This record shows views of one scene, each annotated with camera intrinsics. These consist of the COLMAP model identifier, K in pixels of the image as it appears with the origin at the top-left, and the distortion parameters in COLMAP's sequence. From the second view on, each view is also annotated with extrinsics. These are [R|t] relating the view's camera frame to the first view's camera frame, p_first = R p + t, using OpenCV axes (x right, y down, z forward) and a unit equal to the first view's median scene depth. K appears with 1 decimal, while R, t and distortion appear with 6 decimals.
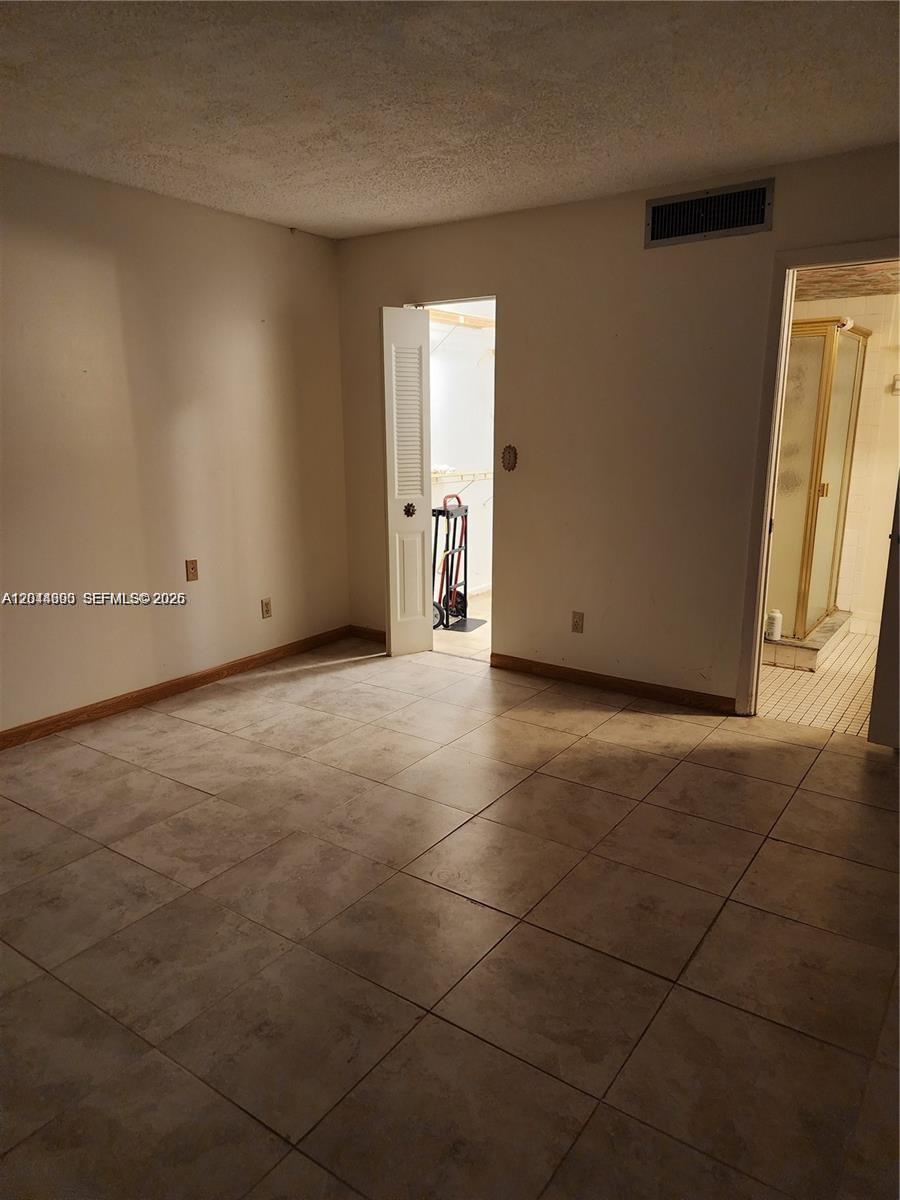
lens RADIAL K [[810.7, 0, 450.0], [0, 810.7, 600.0], [0, 0, 1]] dist [0.005782, 0.000261]
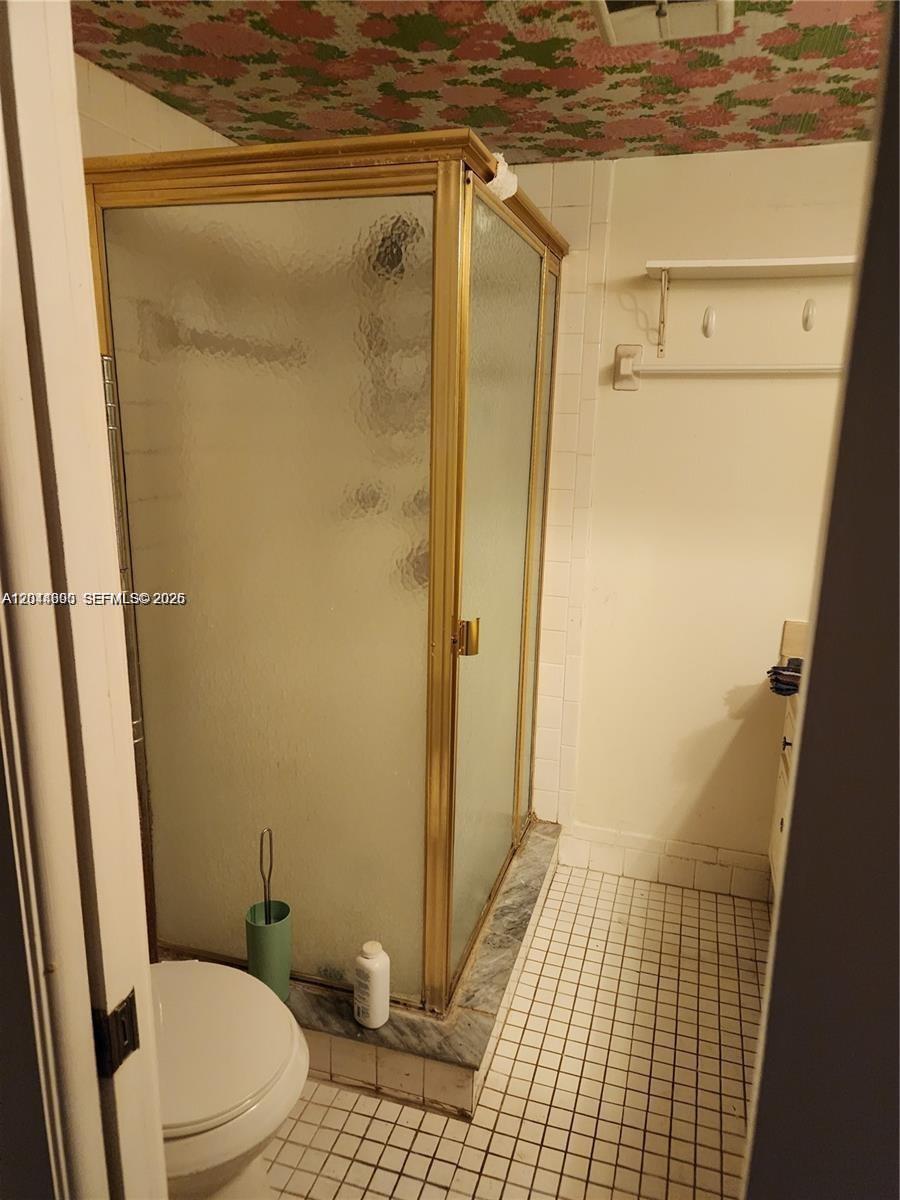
lens RADIAL K [[810.7, 0, 450.0], [0, 810.7, 600.0], [0, 0, 1]] dist [0.005782, 0.000261]
pose [[0.951868, -0.050390, 0.302339, 0.327692], [0.049692, 0.998714, 0.010004, -0.150131], [-0.302454, 0.005501, 0.953148, 0.623617]]
